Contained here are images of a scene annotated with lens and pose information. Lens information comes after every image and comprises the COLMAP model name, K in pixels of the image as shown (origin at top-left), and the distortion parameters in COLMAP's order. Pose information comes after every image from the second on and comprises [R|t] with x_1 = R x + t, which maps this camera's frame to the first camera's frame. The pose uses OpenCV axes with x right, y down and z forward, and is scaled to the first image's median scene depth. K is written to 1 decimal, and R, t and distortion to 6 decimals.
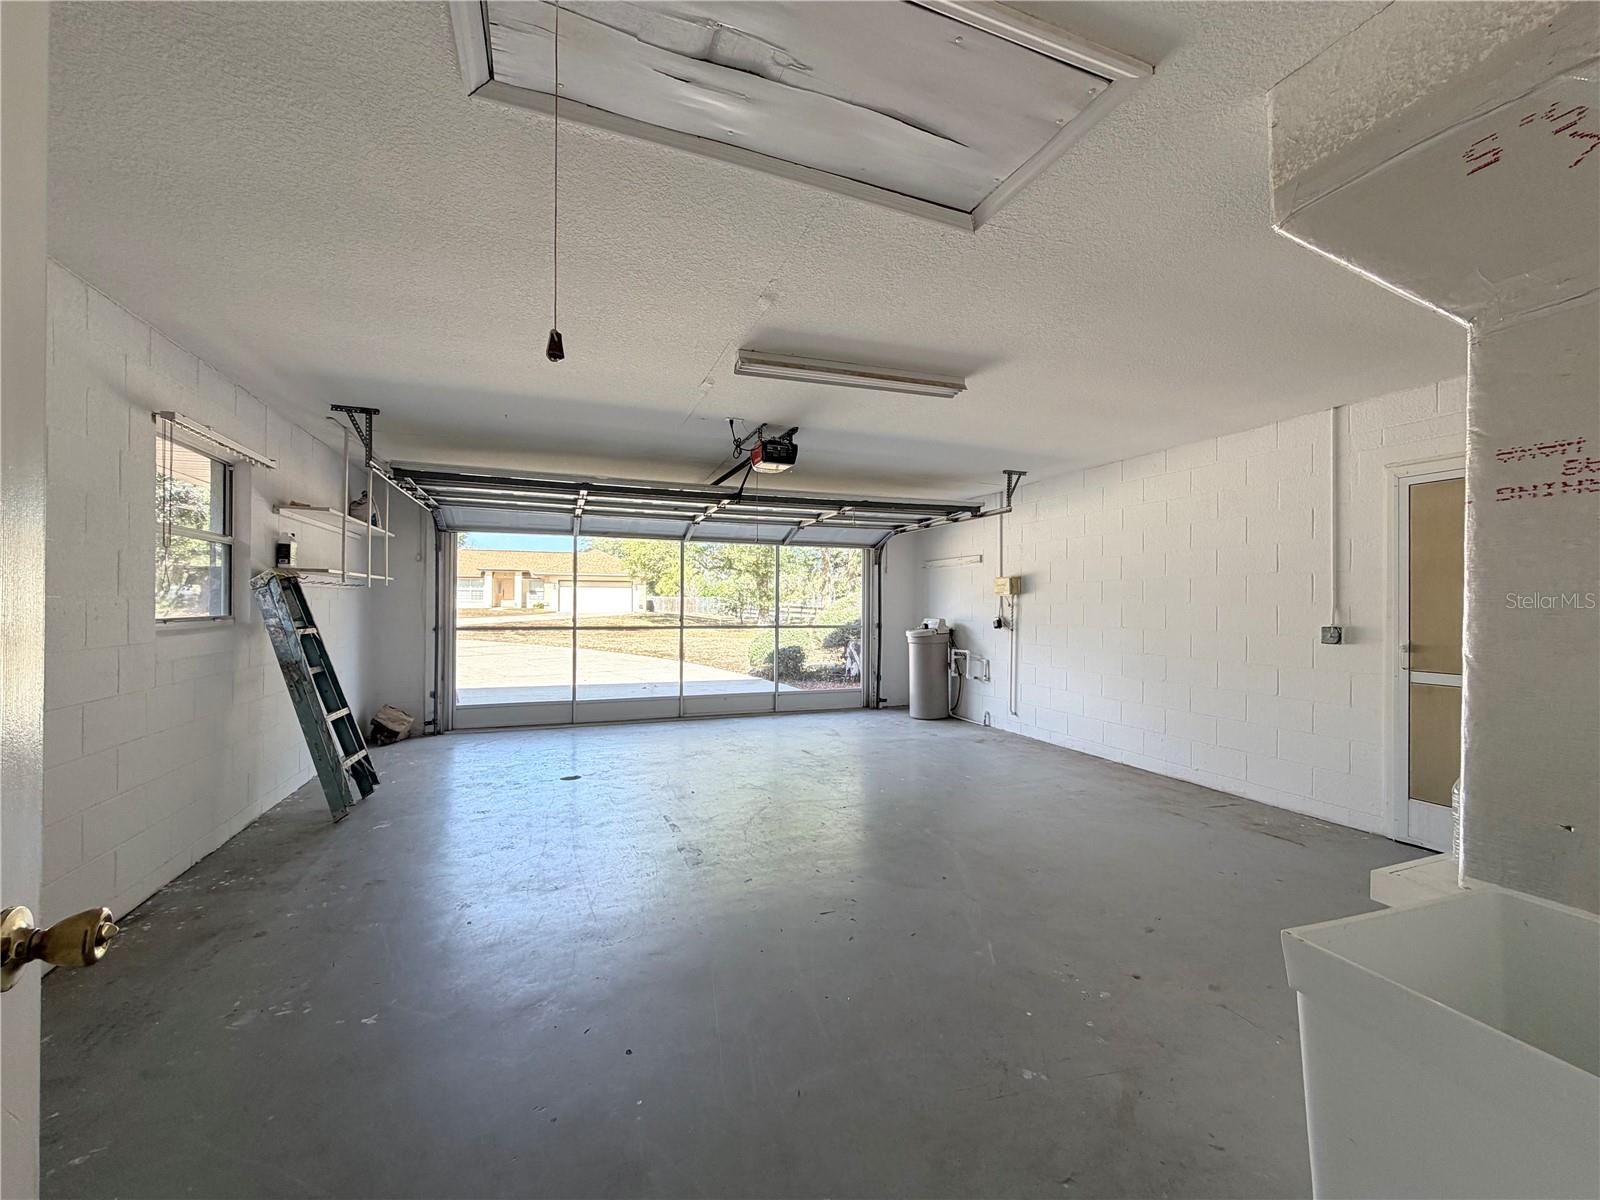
lens RADIAL K [[639.1, 0, 800.7], [0, 639.1, 603.4], [0, 0, 1]] dist [0.000071, -0.000884]
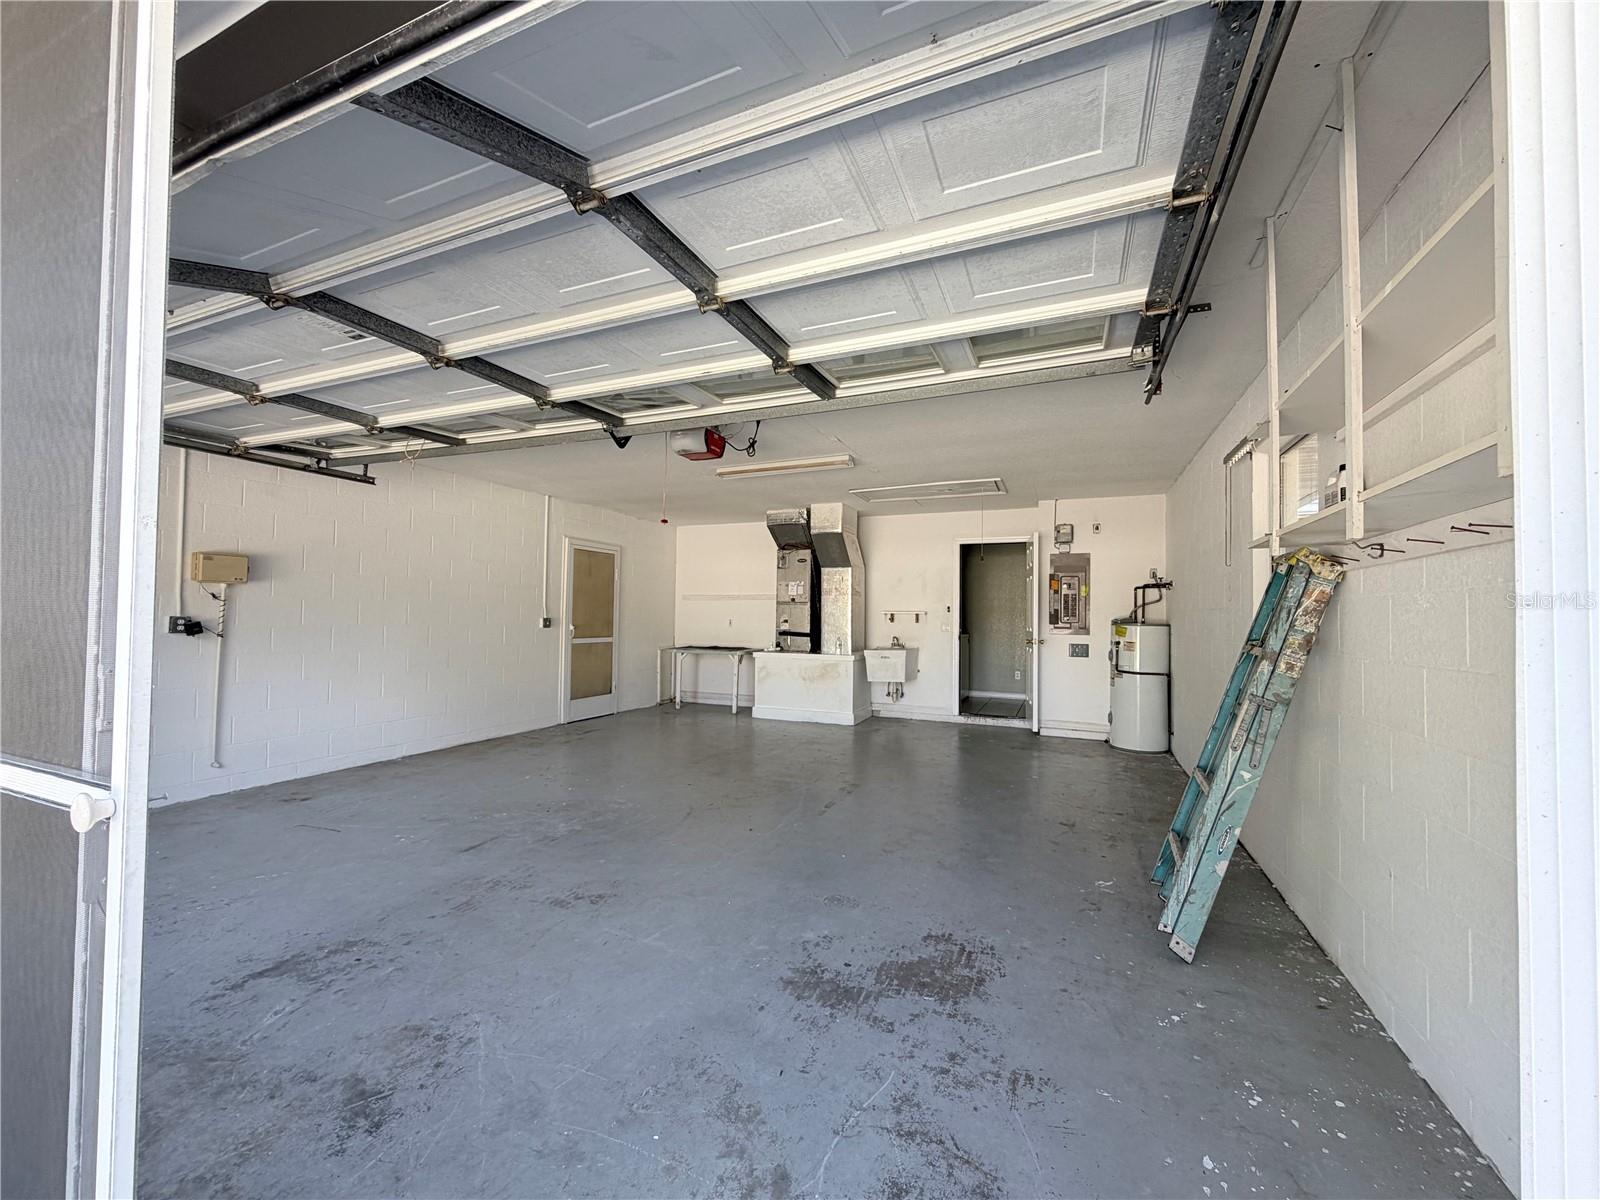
lens RADIAL K [[639.1, 0, 802.9], [0, 639.1, 600.9], [0, 0, 1]] dist [0.000071, -0.000884]
pose [[-0.706658, 0.007088, 0.707519, -0.922571], [-0.014164, 0.999608, -0.024161, 0.023034], [-0.707413, -0.027095, -0.706281, 1.768487]]
